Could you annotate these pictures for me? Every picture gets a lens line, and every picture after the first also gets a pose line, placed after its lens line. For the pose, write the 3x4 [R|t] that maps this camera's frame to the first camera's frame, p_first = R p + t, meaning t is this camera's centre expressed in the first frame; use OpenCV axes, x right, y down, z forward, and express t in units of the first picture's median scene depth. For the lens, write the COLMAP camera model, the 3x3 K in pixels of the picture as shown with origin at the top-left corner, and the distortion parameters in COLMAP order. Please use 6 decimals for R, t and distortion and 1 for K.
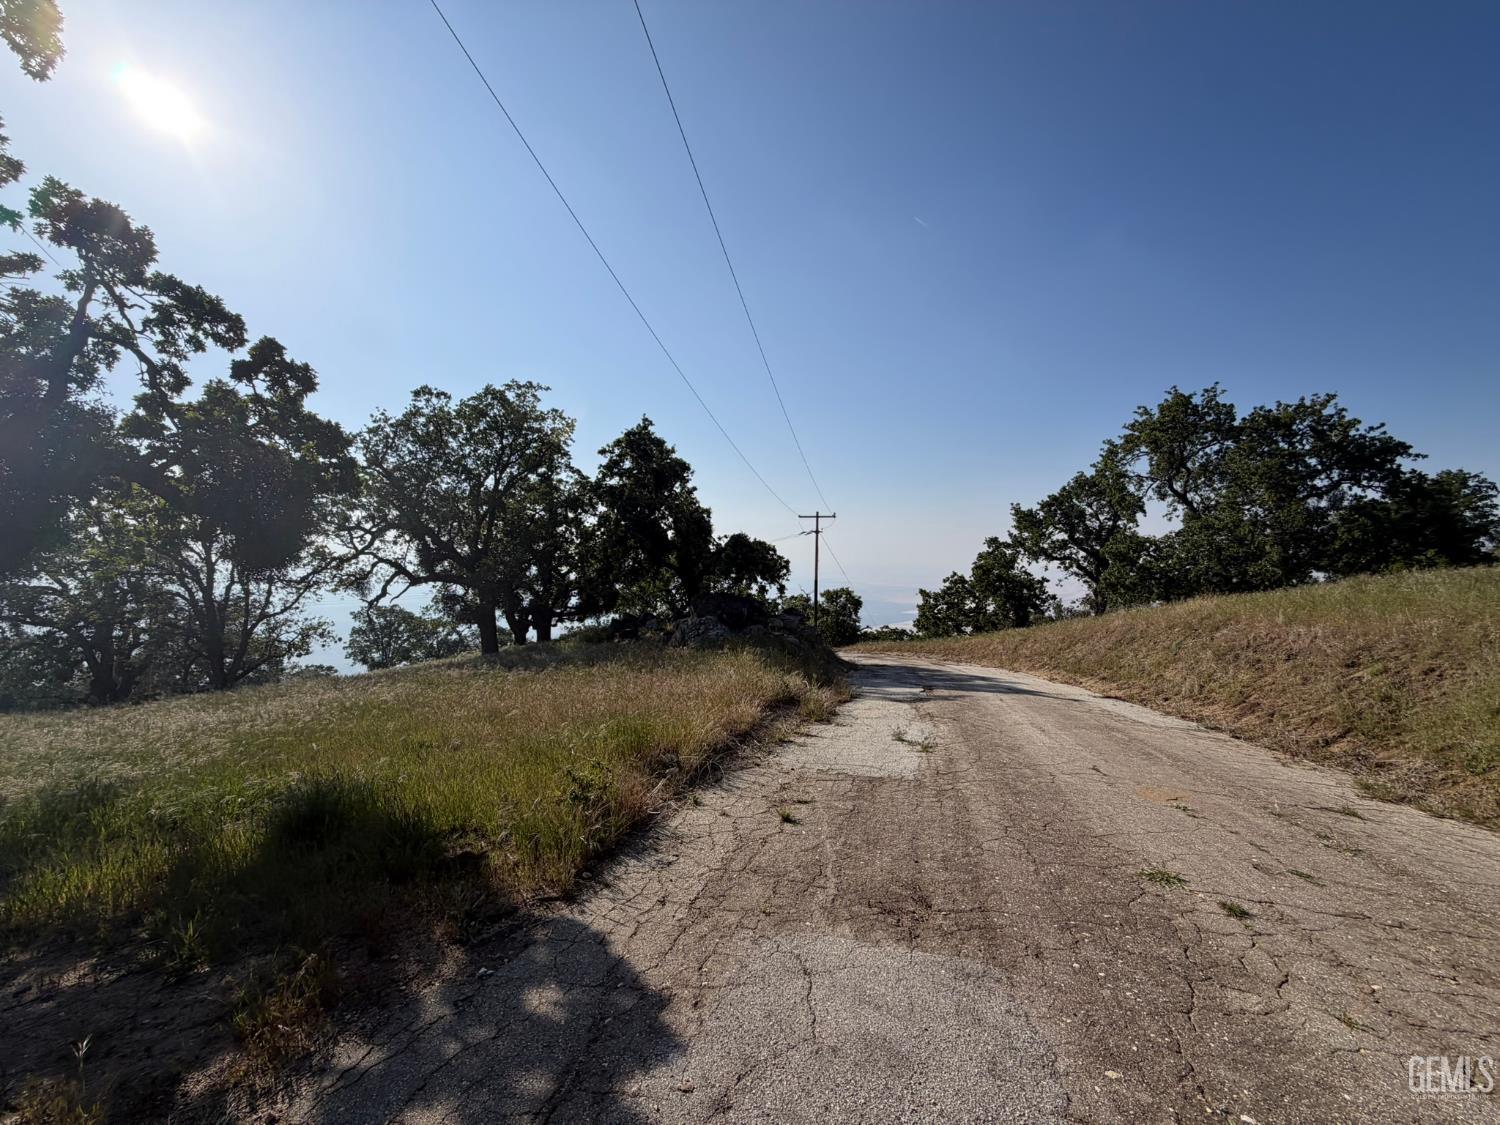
lens RADIAL K [[597.7, 0, 746.7], [0, 597.7, 563.1], [0, 0, 1]] dist [0.000212, 0.000157]
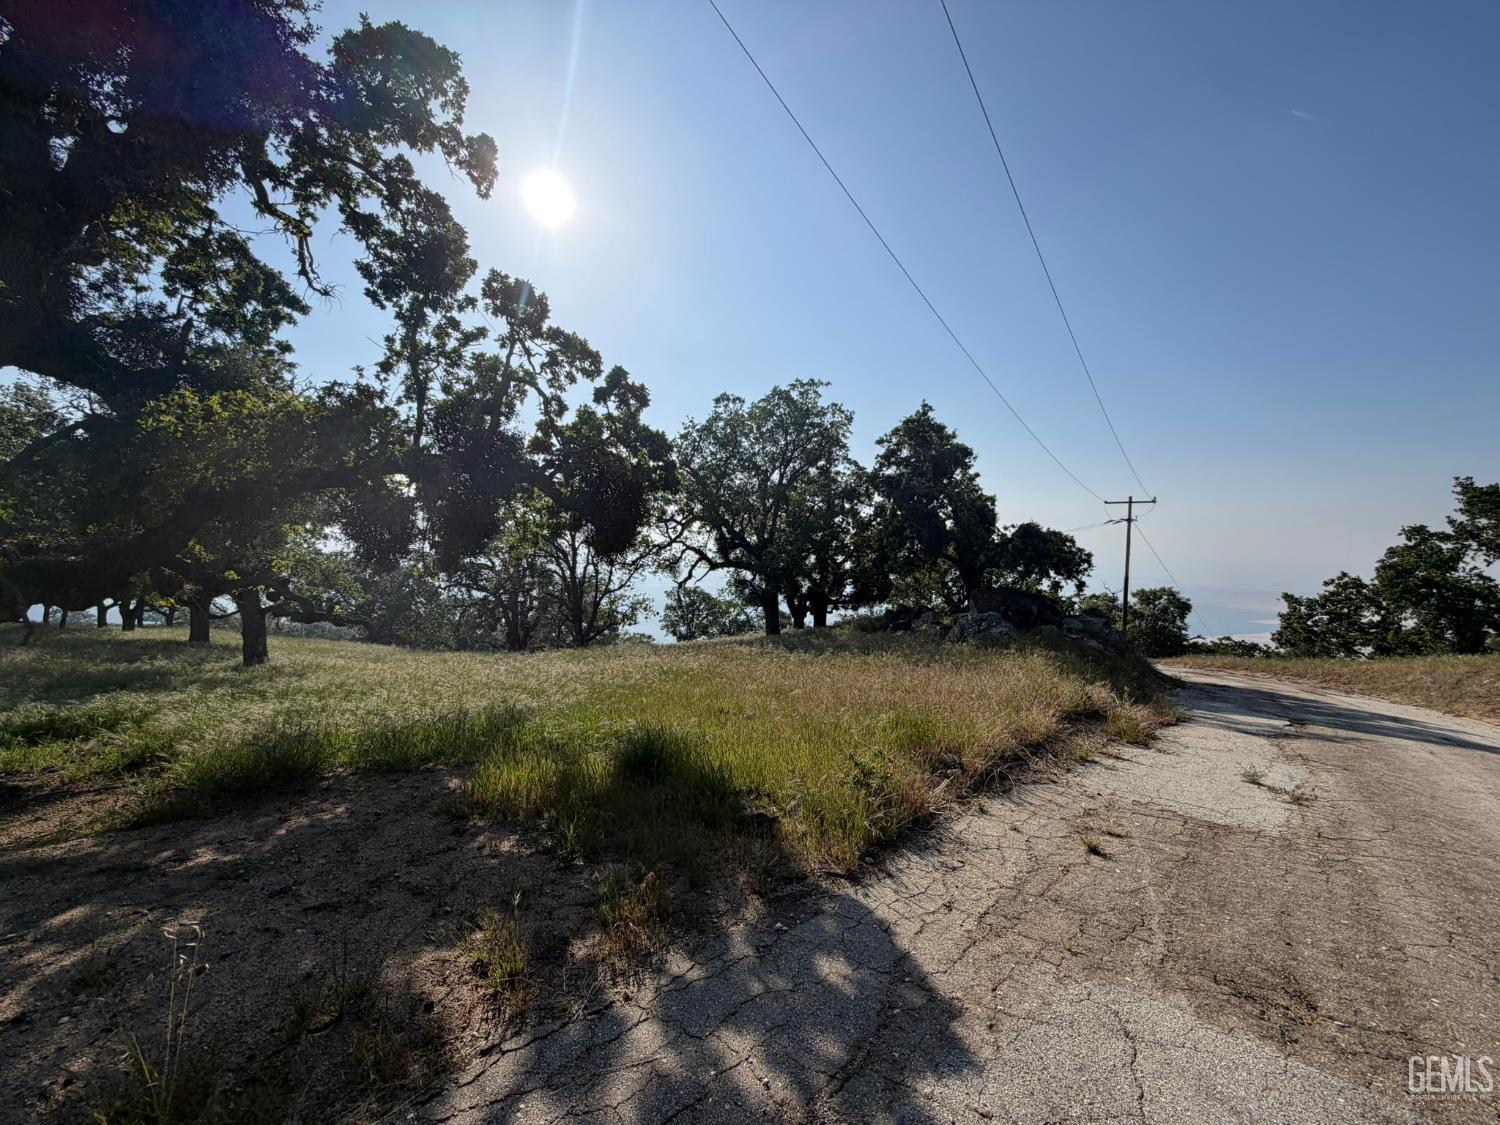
lens RADIAL K [[597.7, 0, 746.5], [0, 597.7, 564.2], [0, 0, 1]] dist [0.000212, 0.000157]
pose [[0.900681, 0.023672, -0.433835, -0.003615], [-0.015695, 0.999636, 0.021960, -0.000046], [0.434197, -0.012969, 0.900725, -0.000026]]
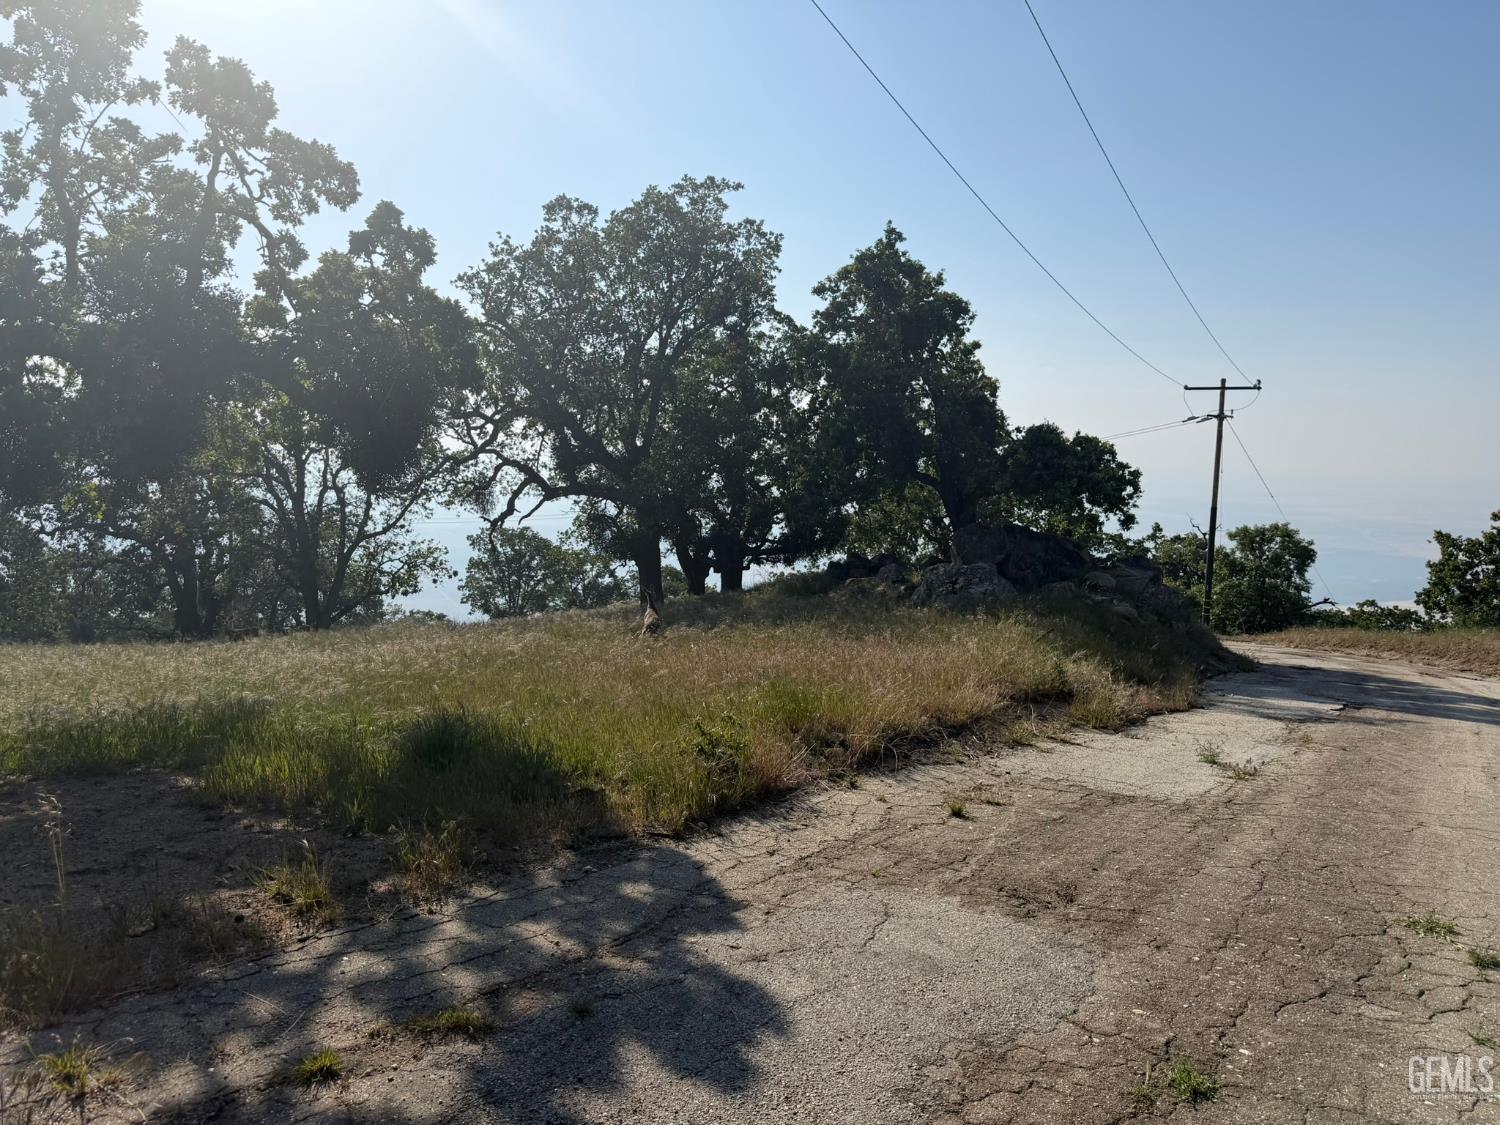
lens RADIAL K [[1043.3, 0, 744.0], [0, 1043.3, 562.9], [0, 0, 1]] dist [0.109441, -0.167823]
pose [[0.946770, 0.045275, -0.318710, 0.038989], [-0.016794, 0.995659, 0.091551, -0.003780], [0.321471, -0.081325, 0.943421, -0.063276]]
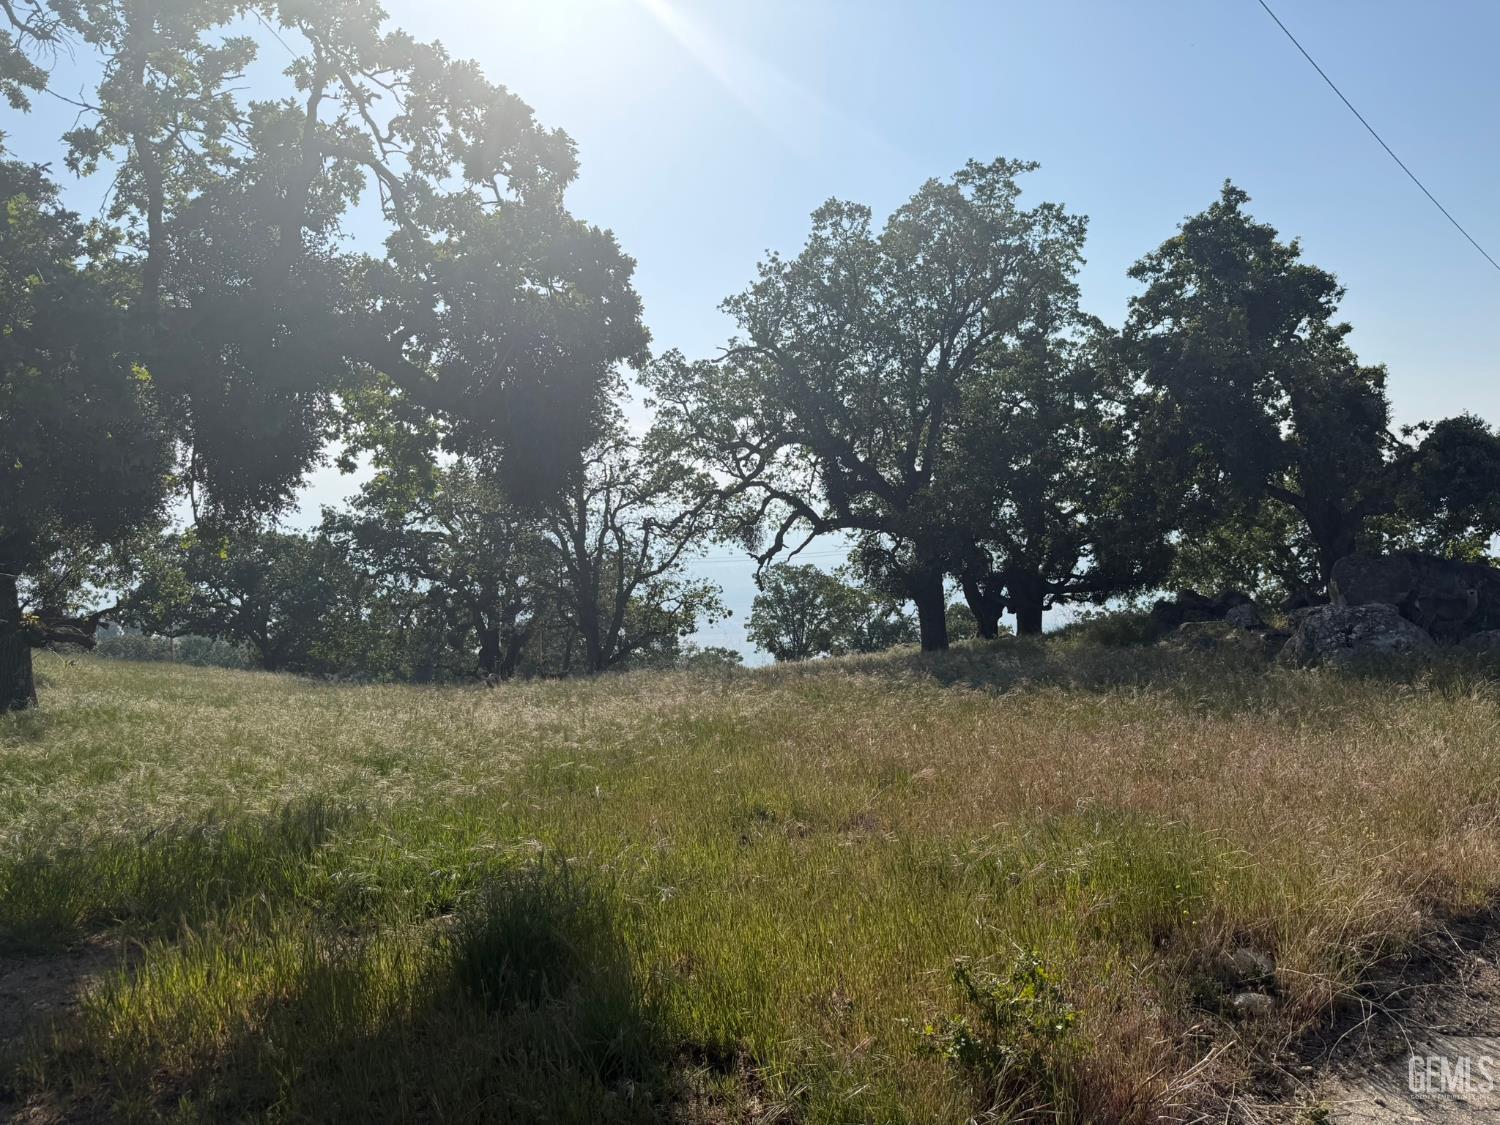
lens RADIAL K [[1043.3, 0, 748.9], [0, 1043.3, 556.7], [0, 0, 1]] dist [0.109441, -0.167823]
pose [[0.826311, 0.018398, -0.562914, -0.003097], [0.012555, 0.998616, 0.051068, 0.005026], [0.563074, -0.049265, 0.824937, 0.056833]]
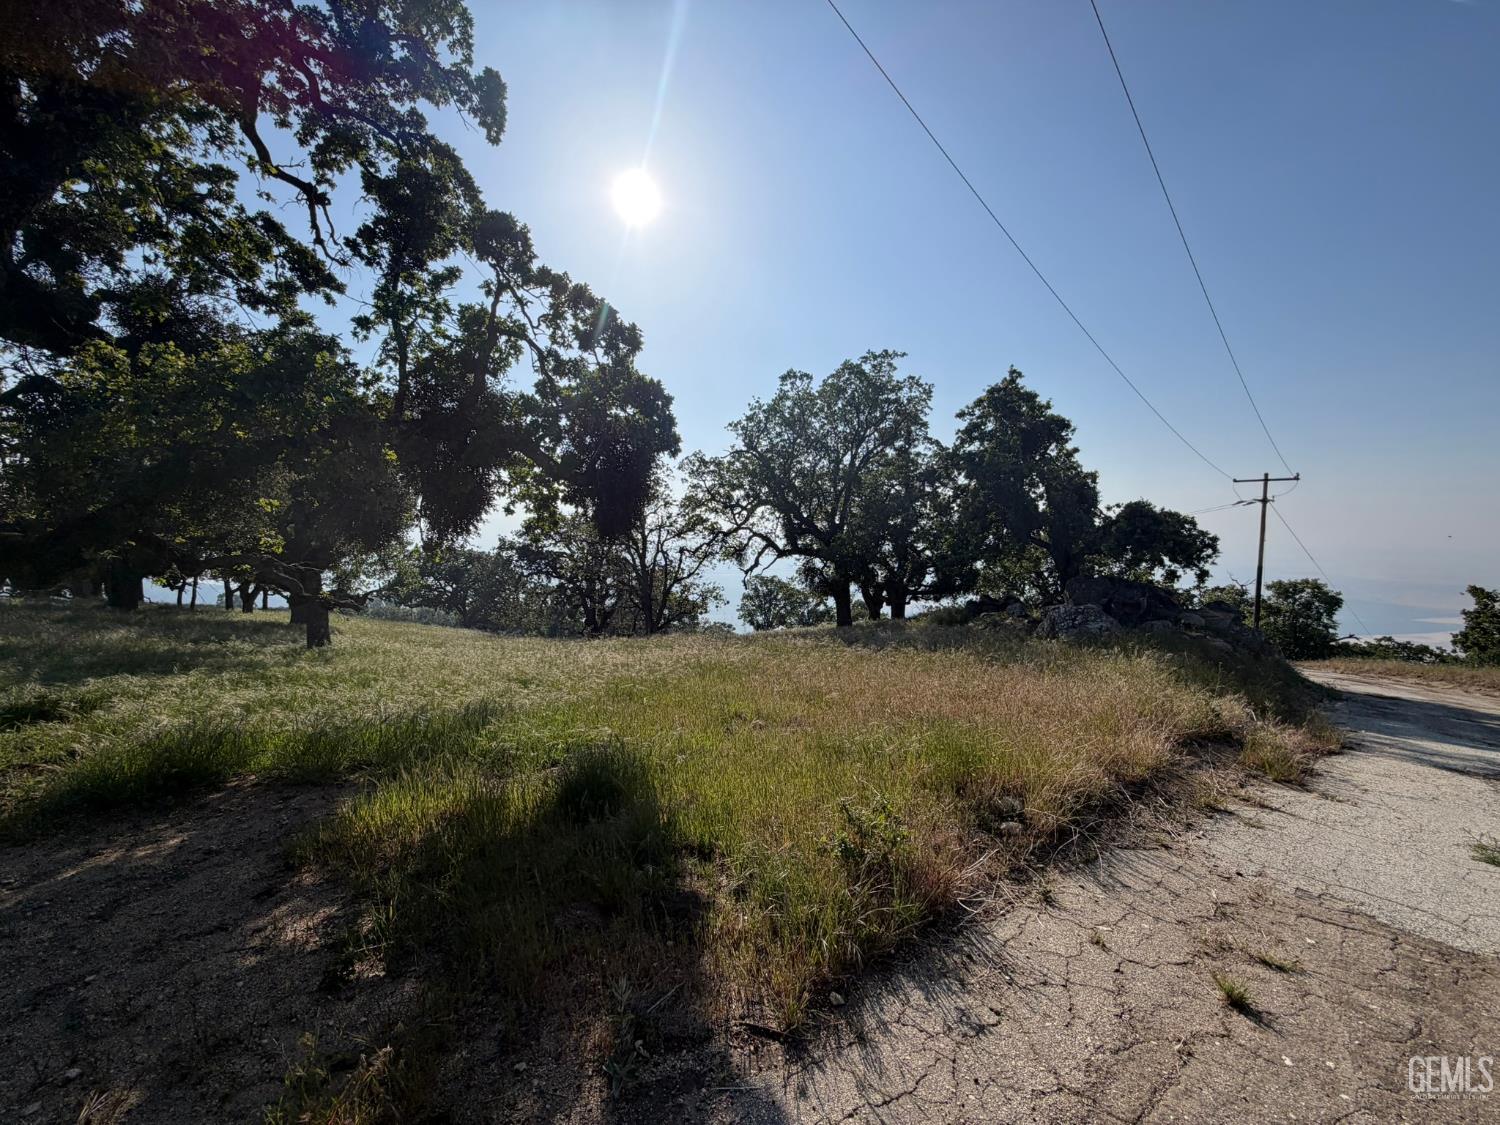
lens RADIAL K [[597.7, 0, 746.6], [0, 597.7, 563.8], [0, 0, 1]] dist [0.000212, 0.000157]
pose [[0.831265, 0.032459, -0.554928, -0.001917], [-0.012418, 0.999129, 0.039840, 0.006041], [0.555738, -0.026227, 0.830944, 0.059375]]
